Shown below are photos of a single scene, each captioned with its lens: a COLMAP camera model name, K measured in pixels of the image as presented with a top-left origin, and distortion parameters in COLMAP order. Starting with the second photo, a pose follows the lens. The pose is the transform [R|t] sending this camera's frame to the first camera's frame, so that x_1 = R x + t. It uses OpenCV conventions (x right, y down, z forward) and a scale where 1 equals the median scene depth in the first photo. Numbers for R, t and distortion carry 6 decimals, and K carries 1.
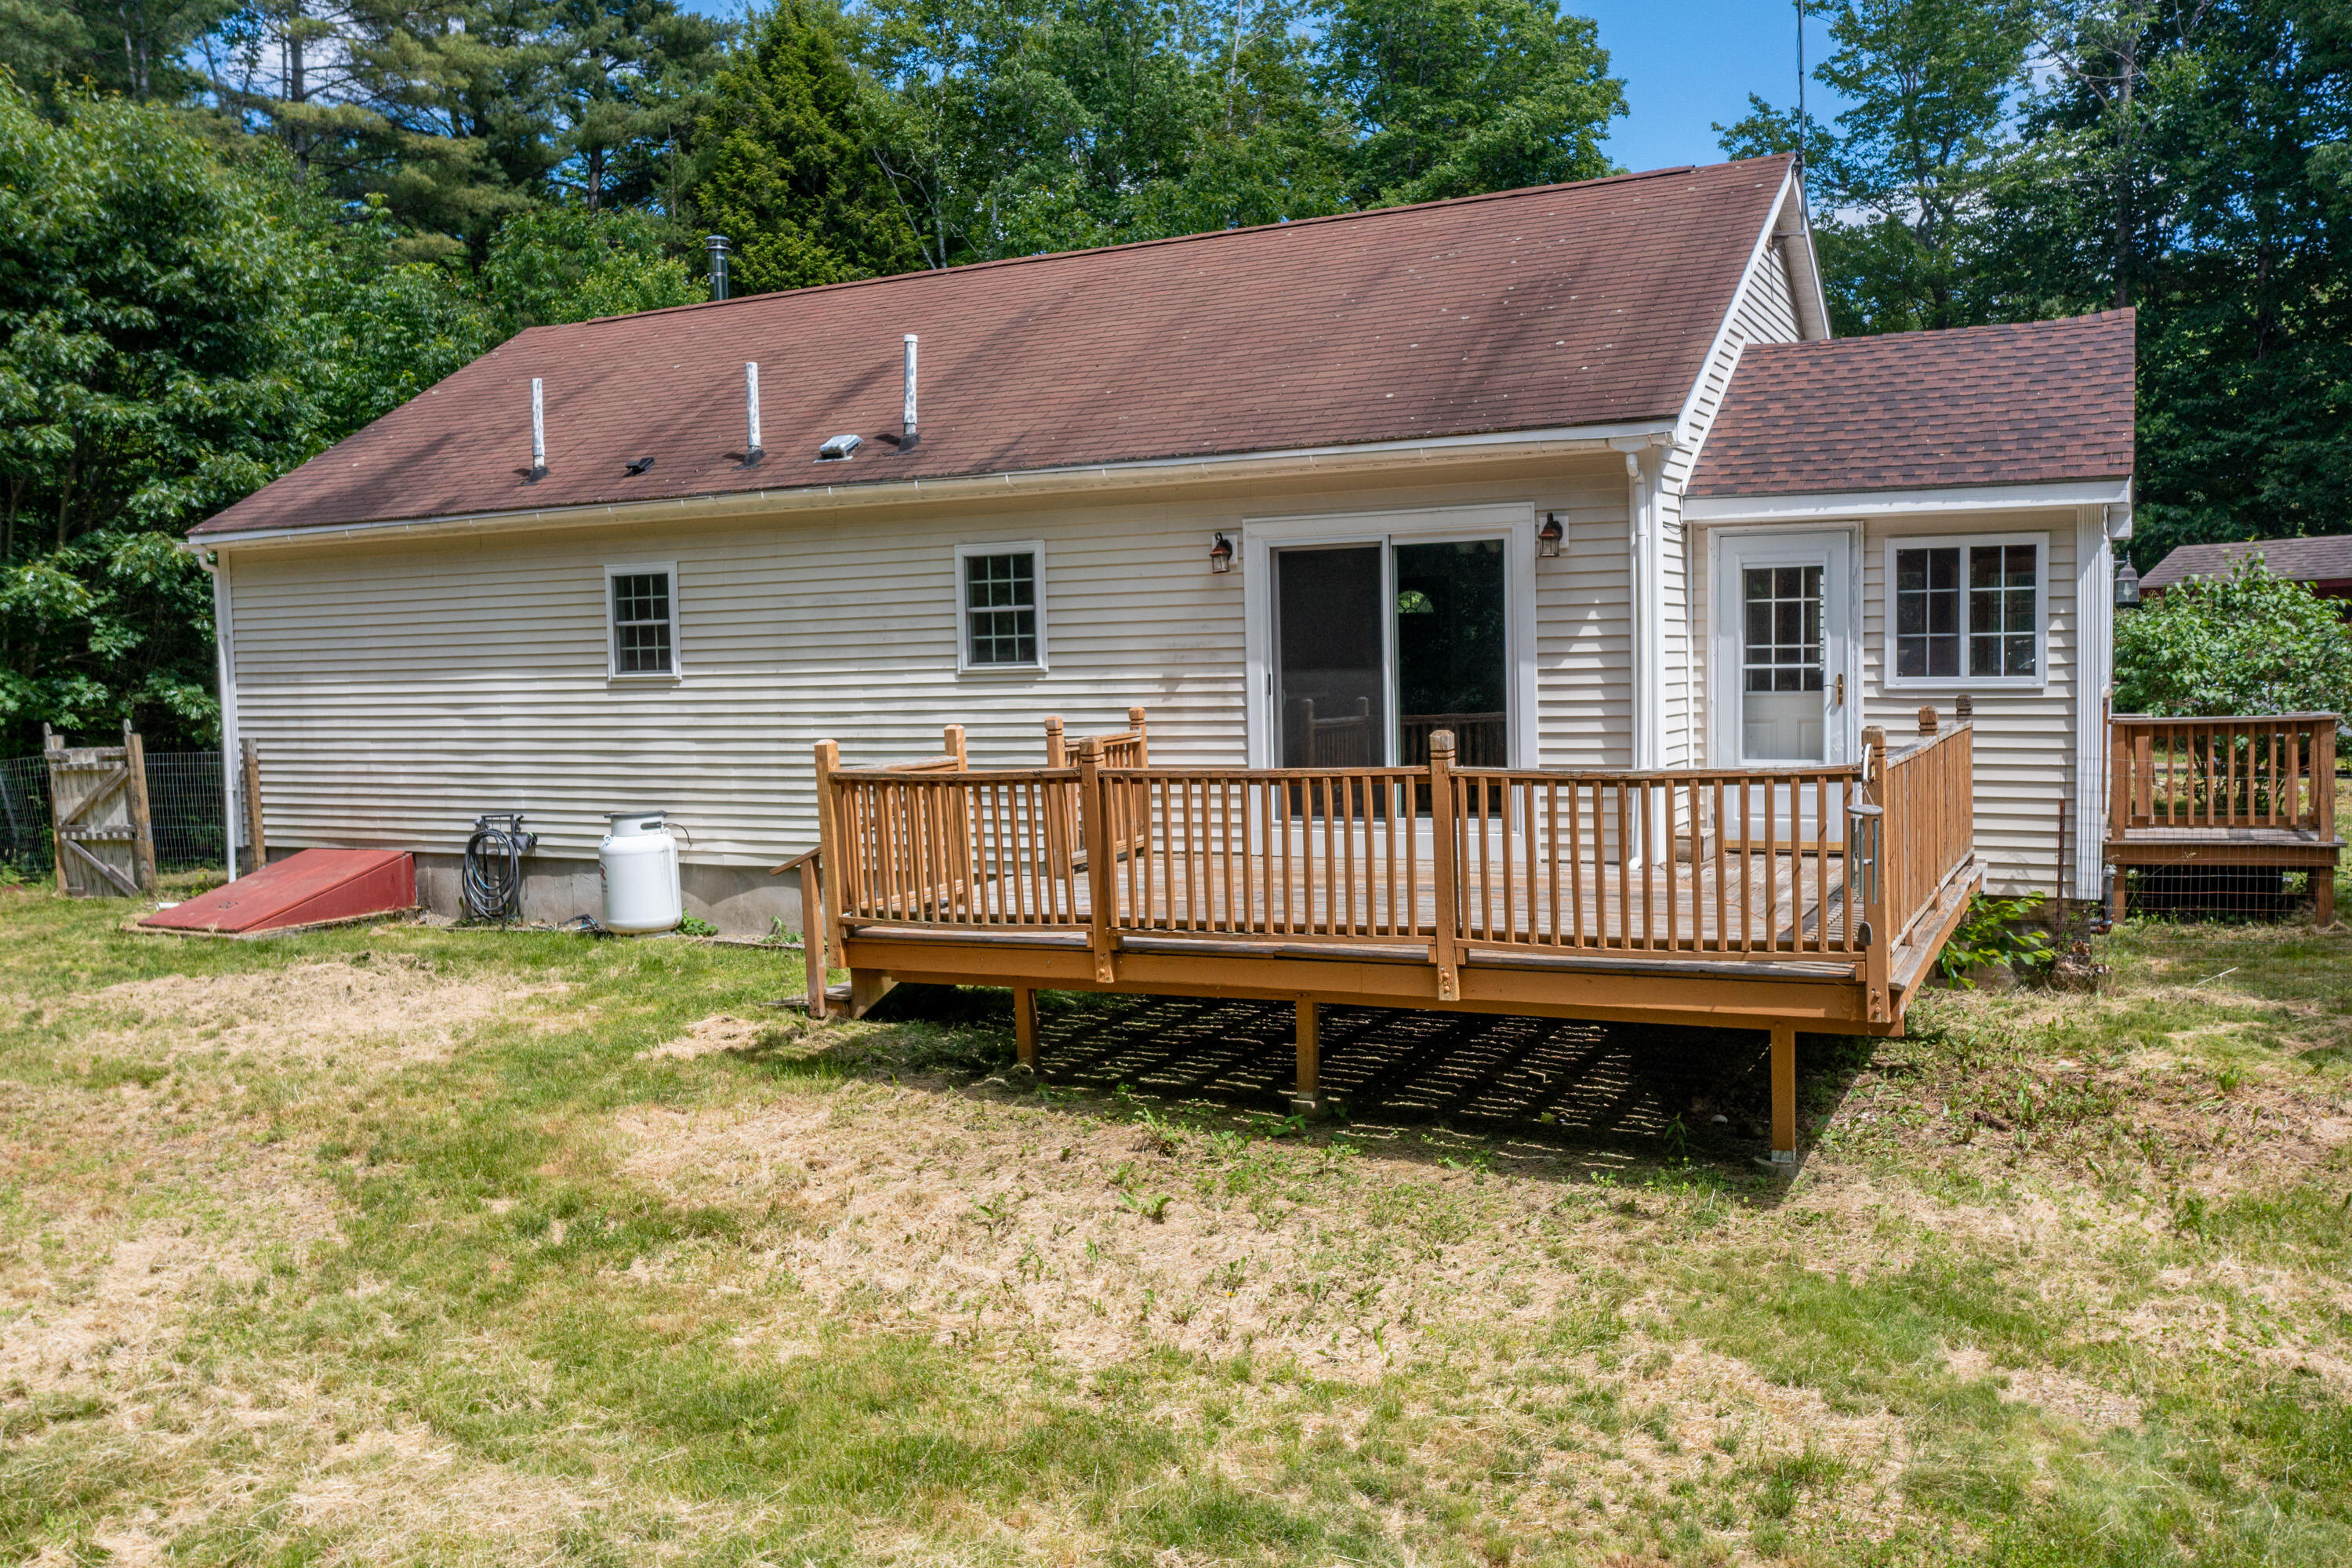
lens RADIAL K [[2000.3, 0, 1176.0], [0, 2000.3, 784.0], [0, 0, 1]] dist [-0.009285, -0.019899]
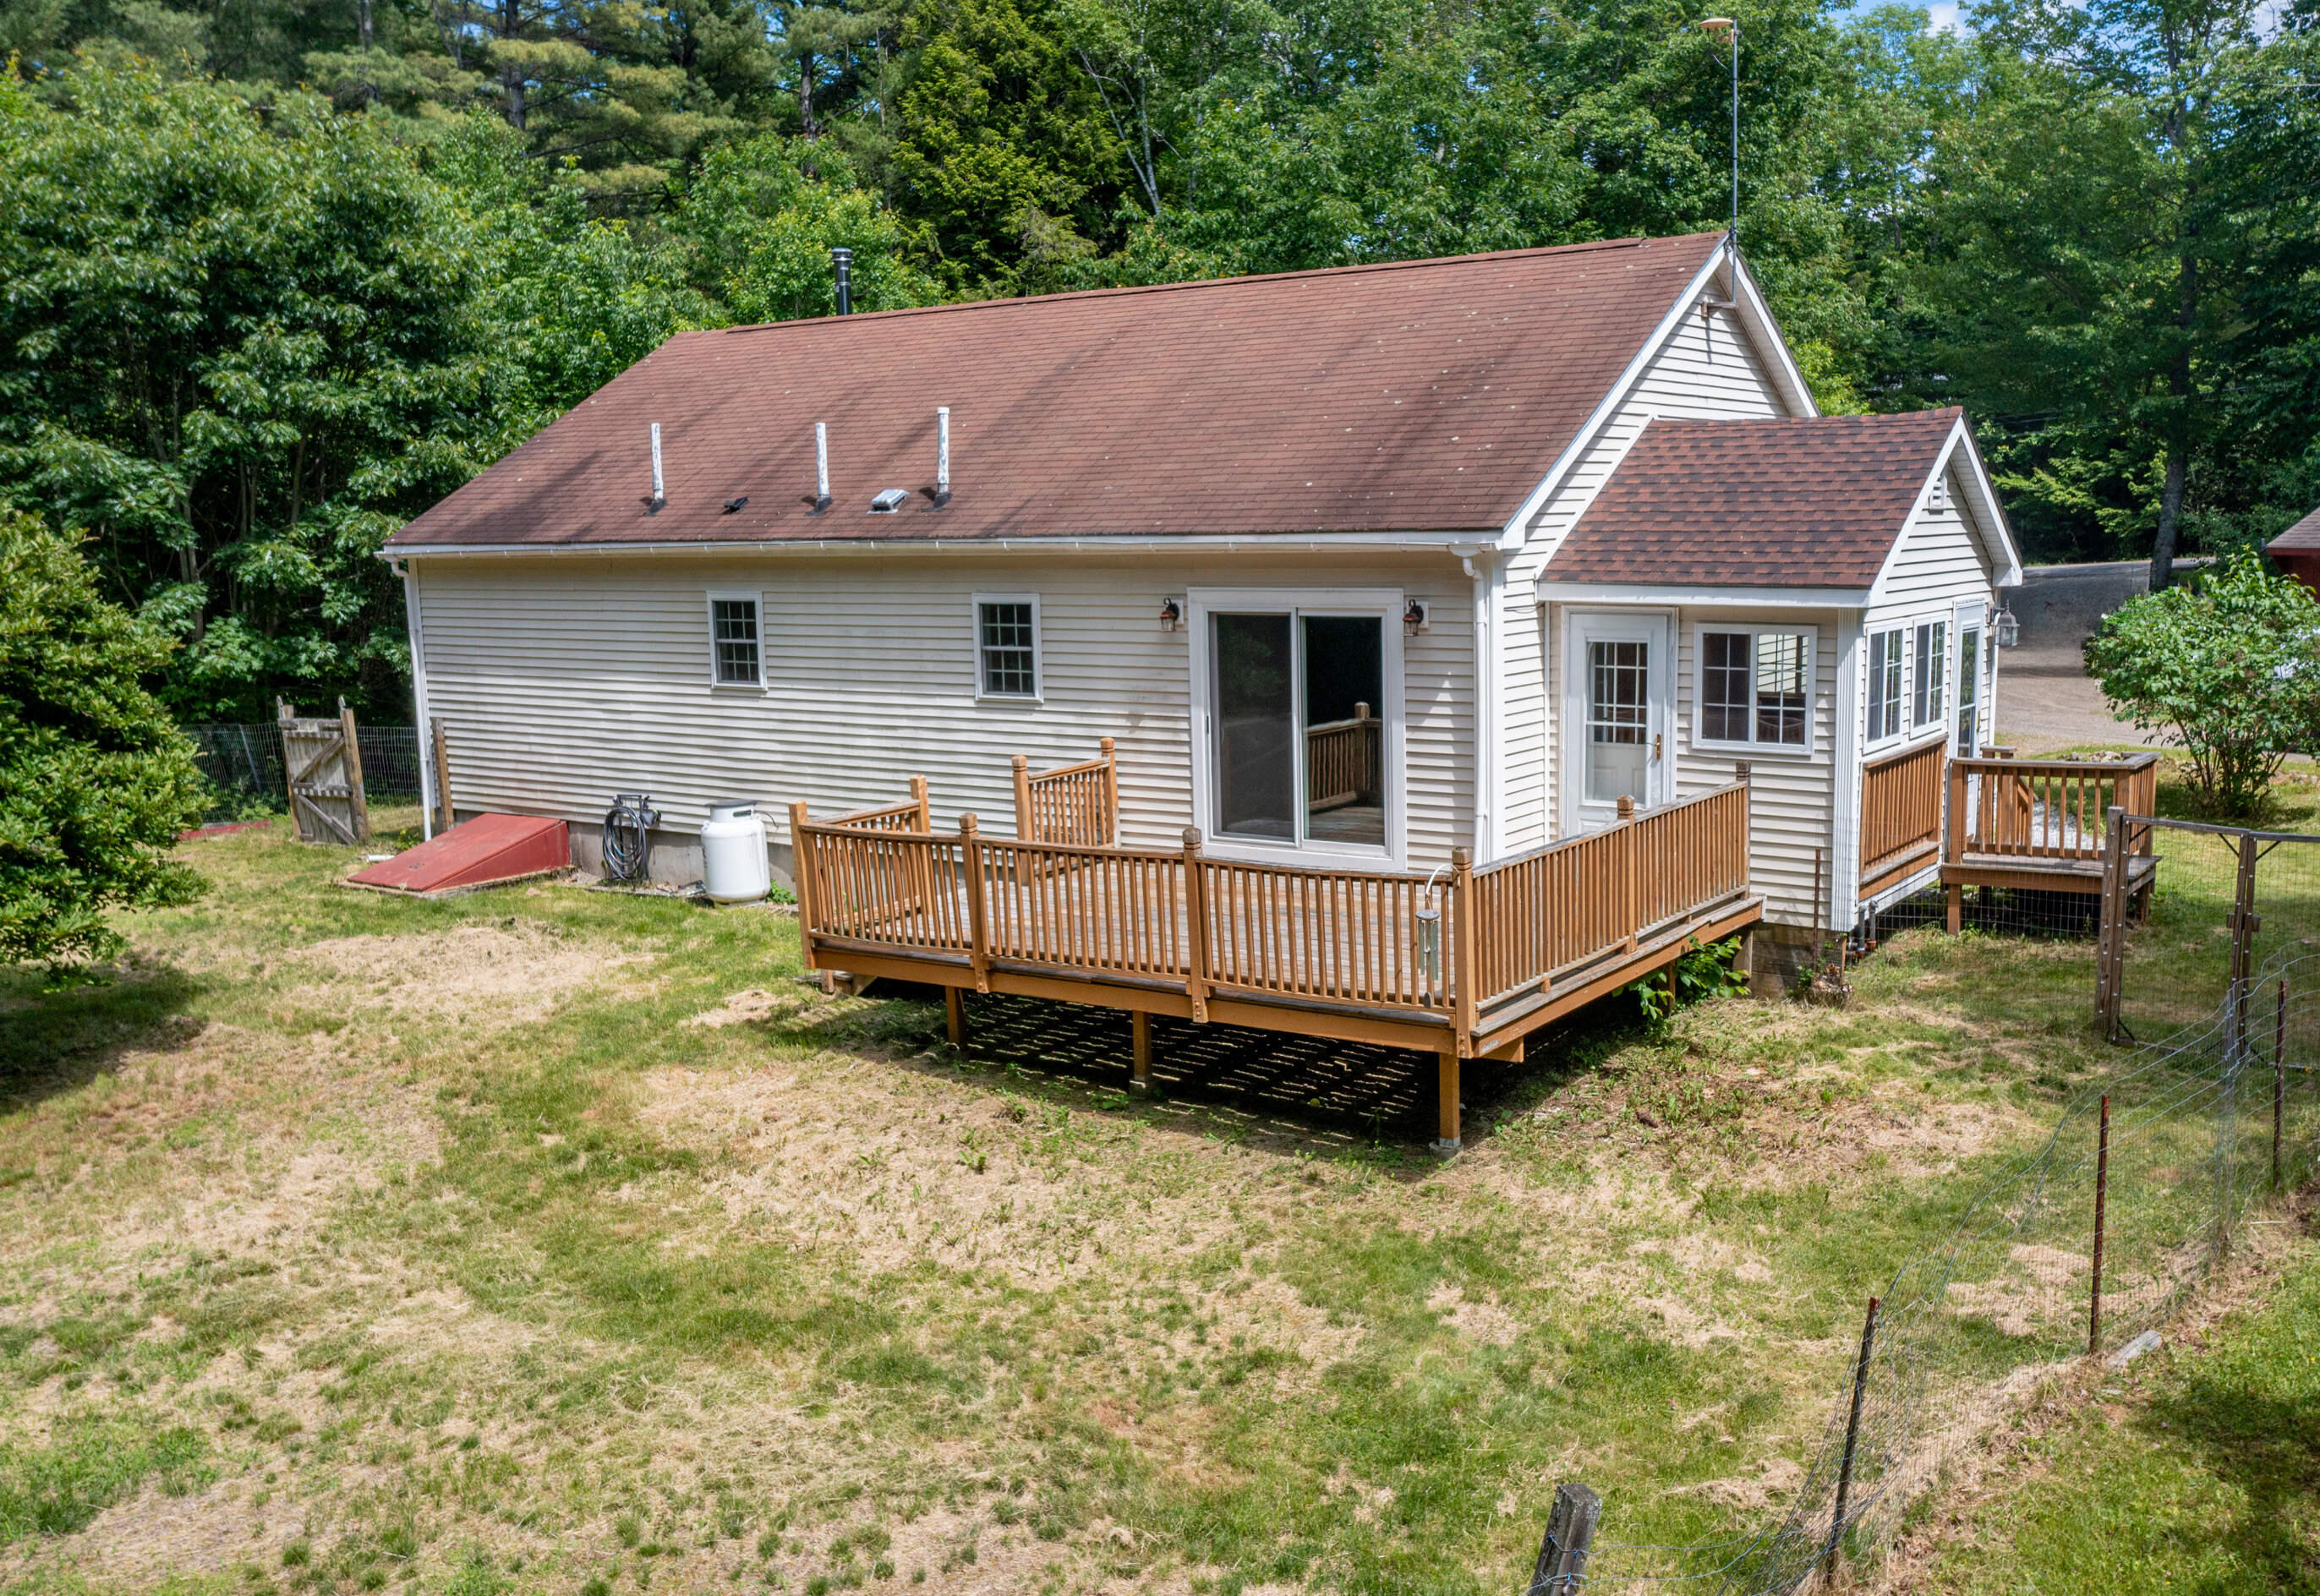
lens RADIAL K [[2037.3, 0, 1162.7], [0, 2037.3, 897.6], [0, 0, 1]] dist [-0.002489, -0.048854]
pose [[0.992202, 0.024242, -0.122261, 0.174974], [-0.010892, 0.994015, 0.108697, -0.080448], [0.124164, -0.106518, 0.986528, -0.234579]]
